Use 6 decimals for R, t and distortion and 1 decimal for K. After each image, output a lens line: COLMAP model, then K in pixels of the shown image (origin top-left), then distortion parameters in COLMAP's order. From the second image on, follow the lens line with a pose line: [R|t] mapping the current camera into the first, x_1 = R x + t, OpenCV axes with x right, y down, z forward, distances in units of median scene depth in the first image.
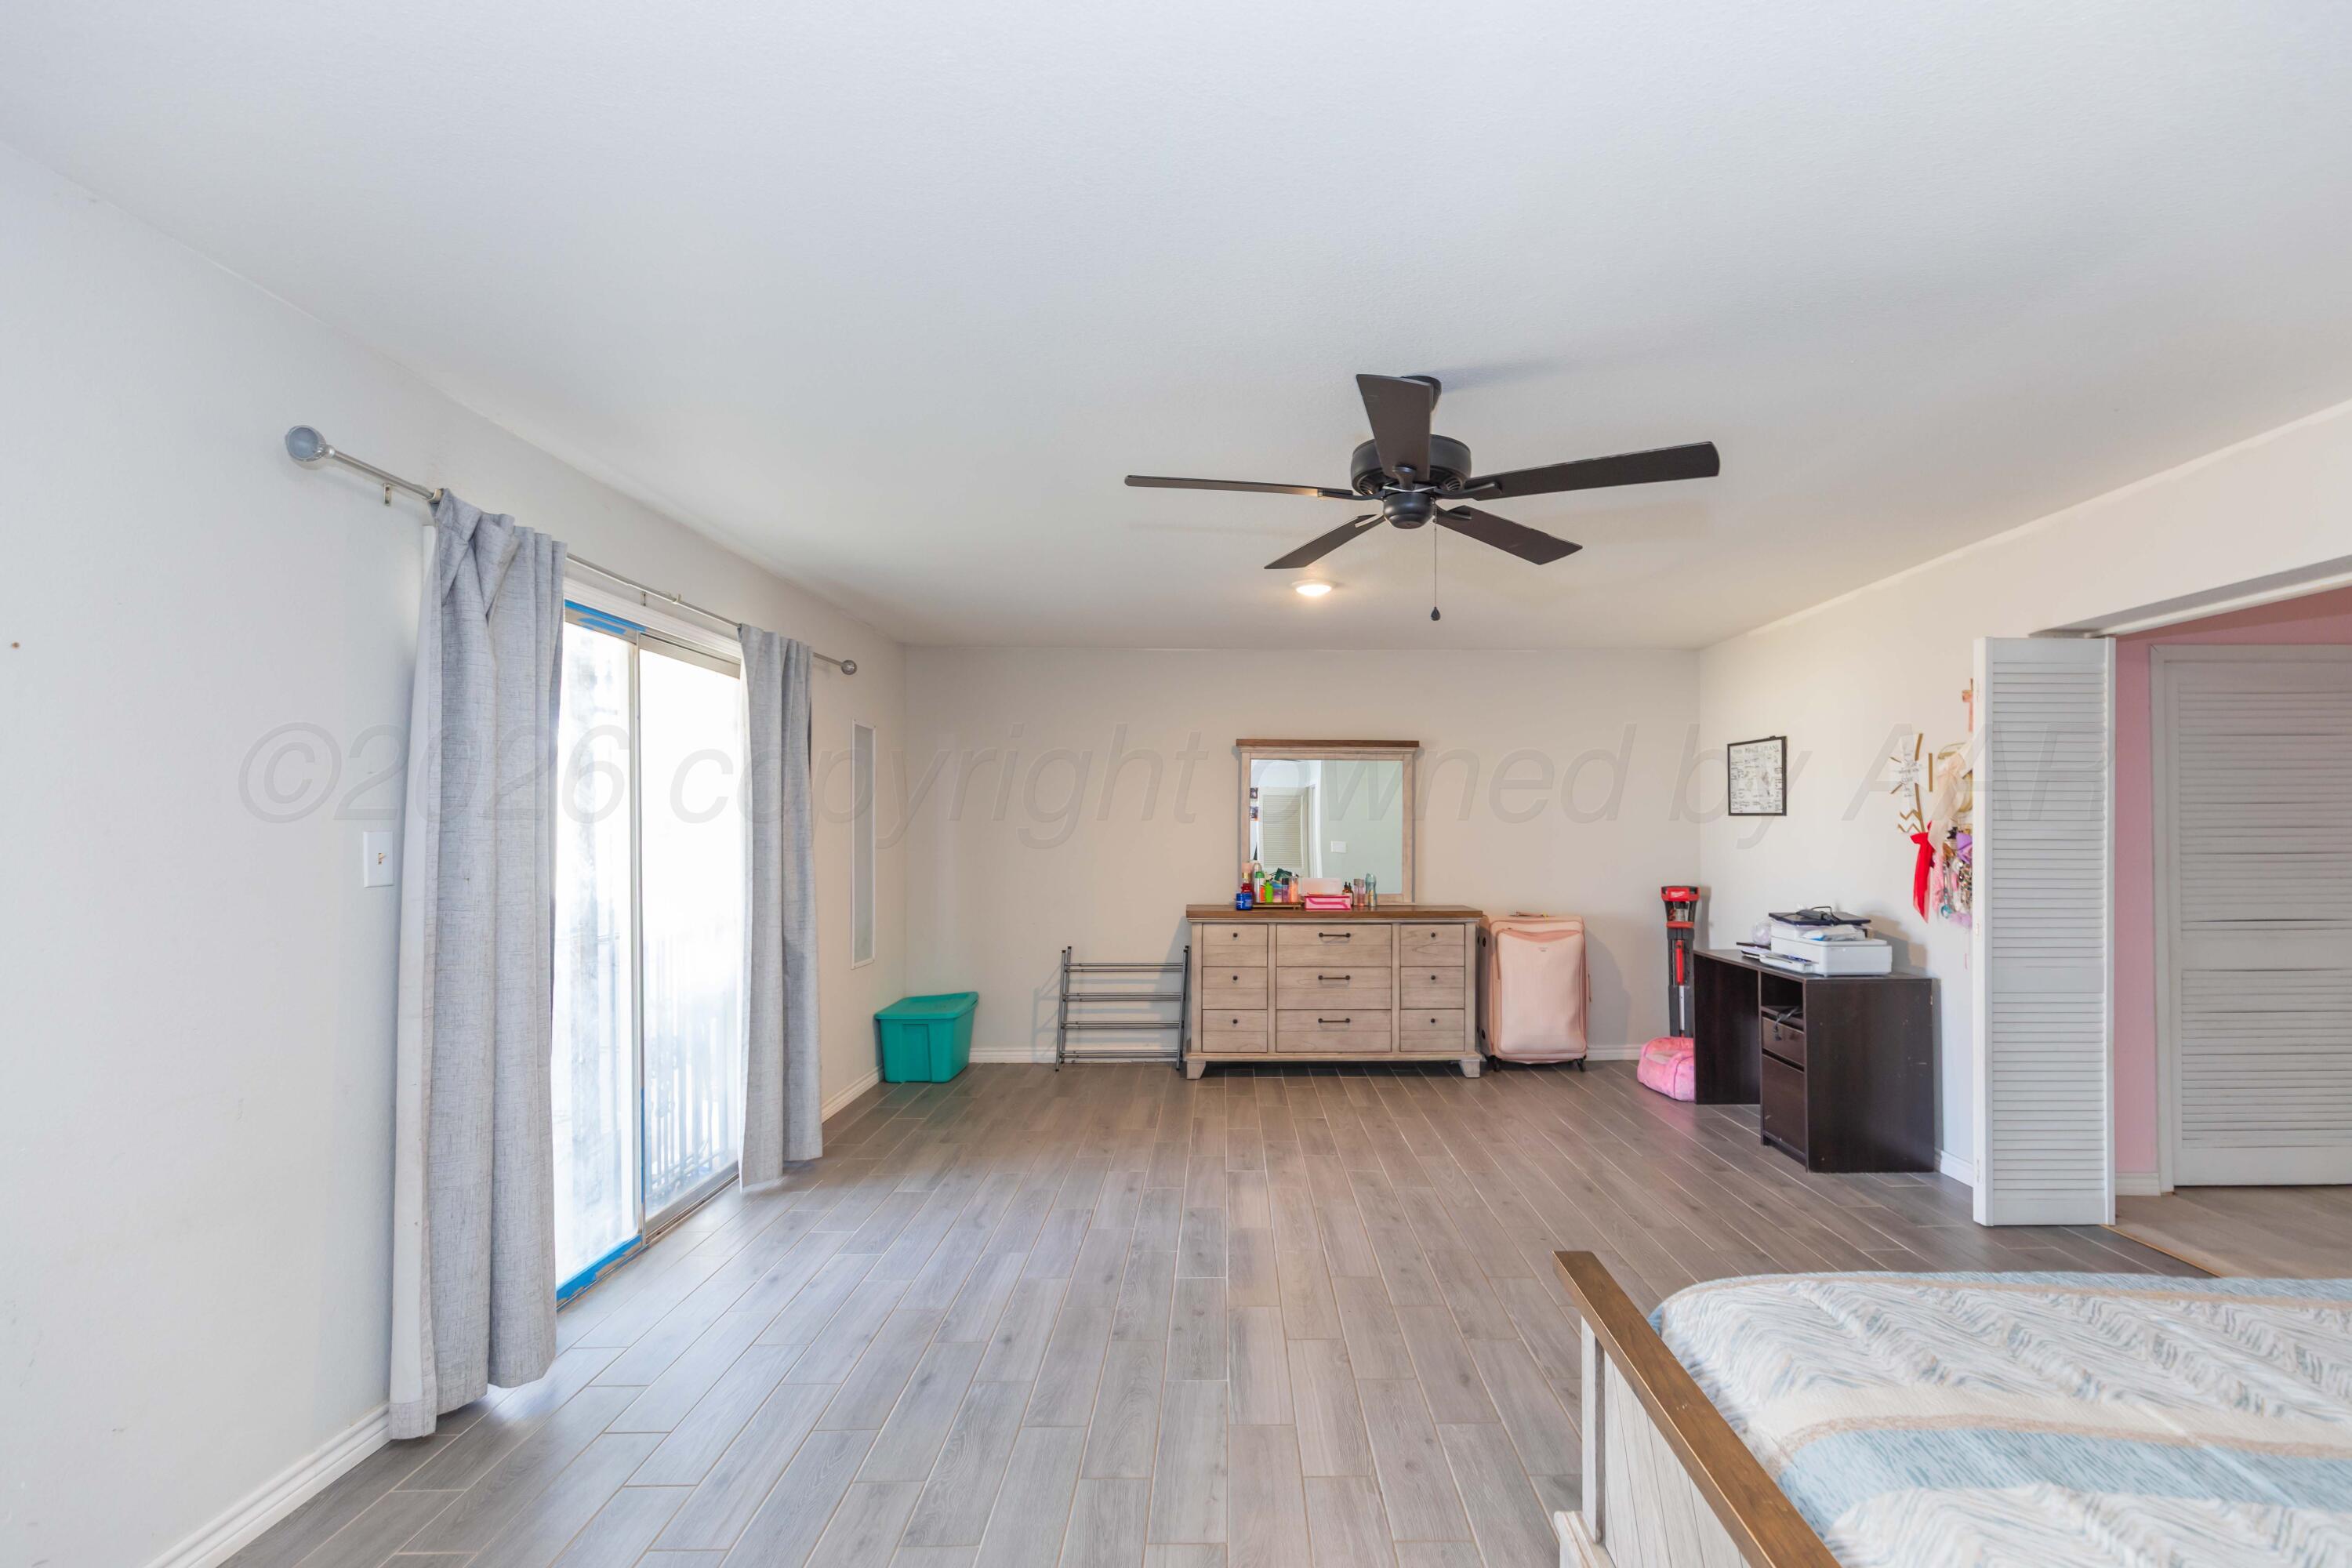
lens RADIAL K [[1075.3, 0, 1224.6], [0, 1075.3, 832.2], [0, 0, 1]] dist [0.005776, -0.000833]
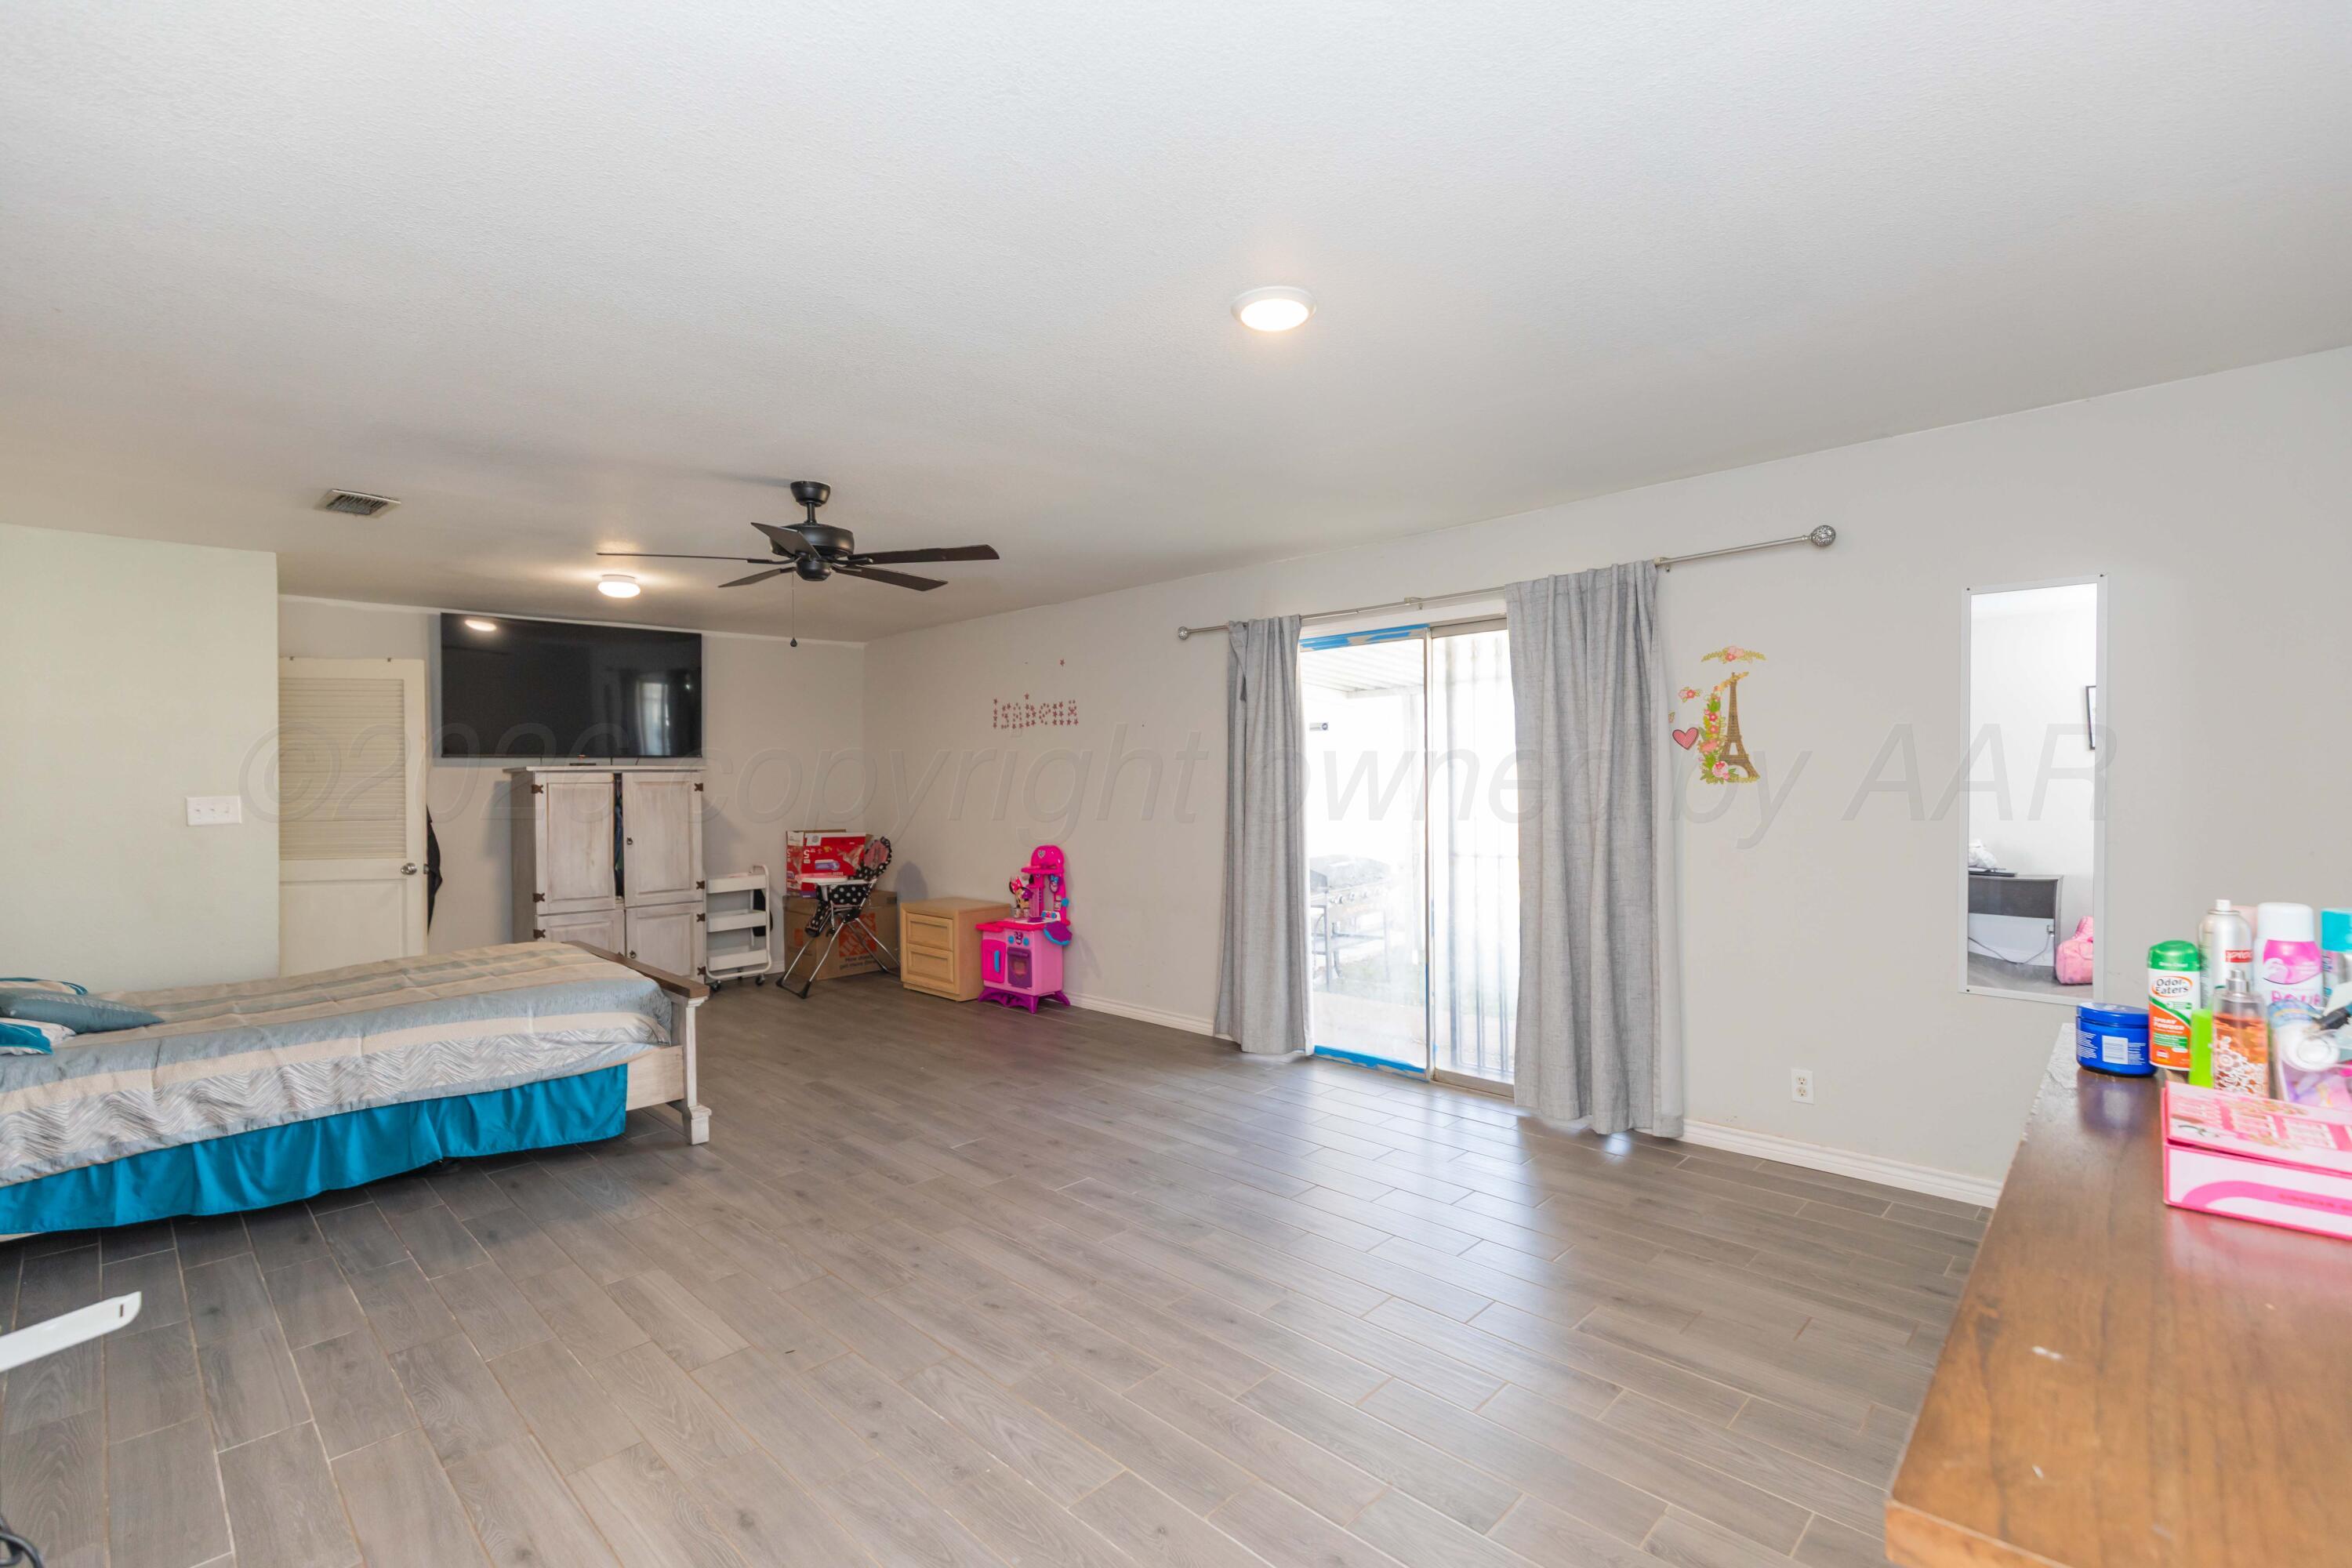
lens RADIAL K [[1030.4, 0, 1176.0], [0, 1030.4, 784.0], [0, 0, 1]] dist [0.003174, 0.000389]
pose [[-0.701871, 0.006683, -0.712272, 0.399964], [0.004967, 0.999978, 0.004488, 0.001845], [0.712286, -0.000387, -0.701889, 1.117577]]
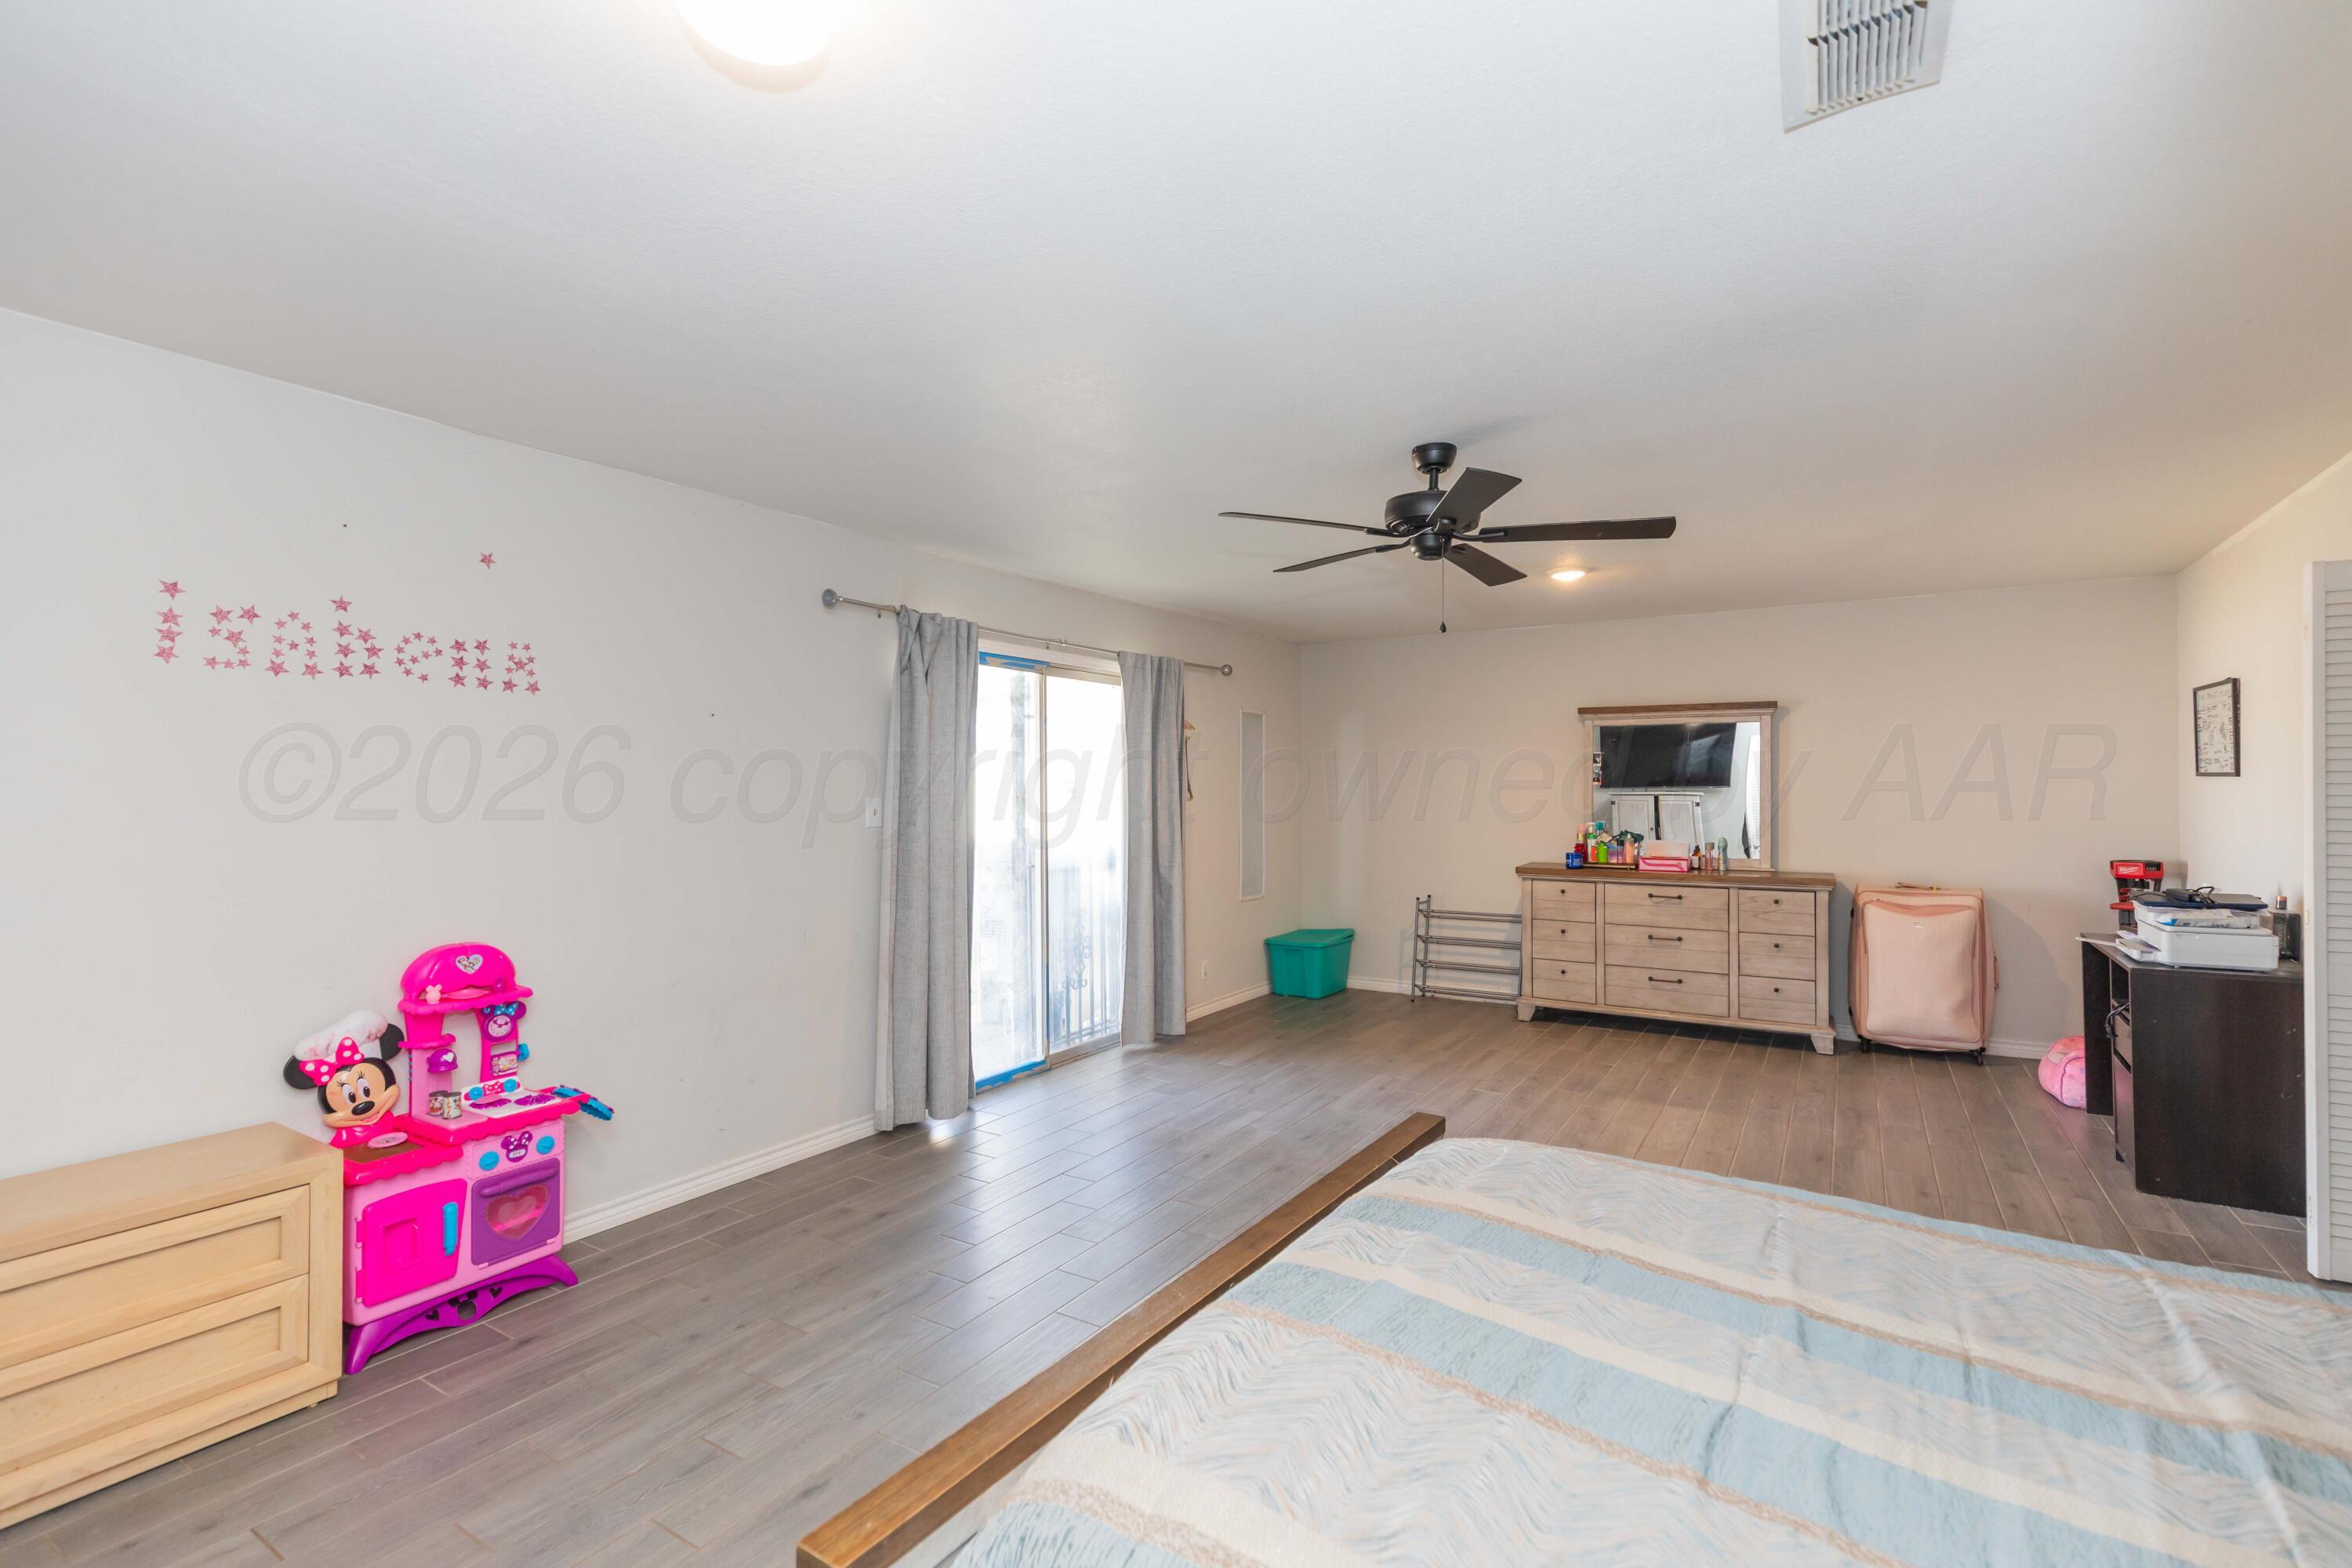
lens RADIAL K [[1047.8, 0, 1179.3], [0, 1047.8, 791.6], [0, 0, 1]] dist [0.000286, -0.000407]
pose [[0.839734, -0.000971, -0.542997, 0.281361], [0.000742, 1.000000, -0.000642, -0.004004], [0.542997, 0.000136, 0.839735, -0.096313]]
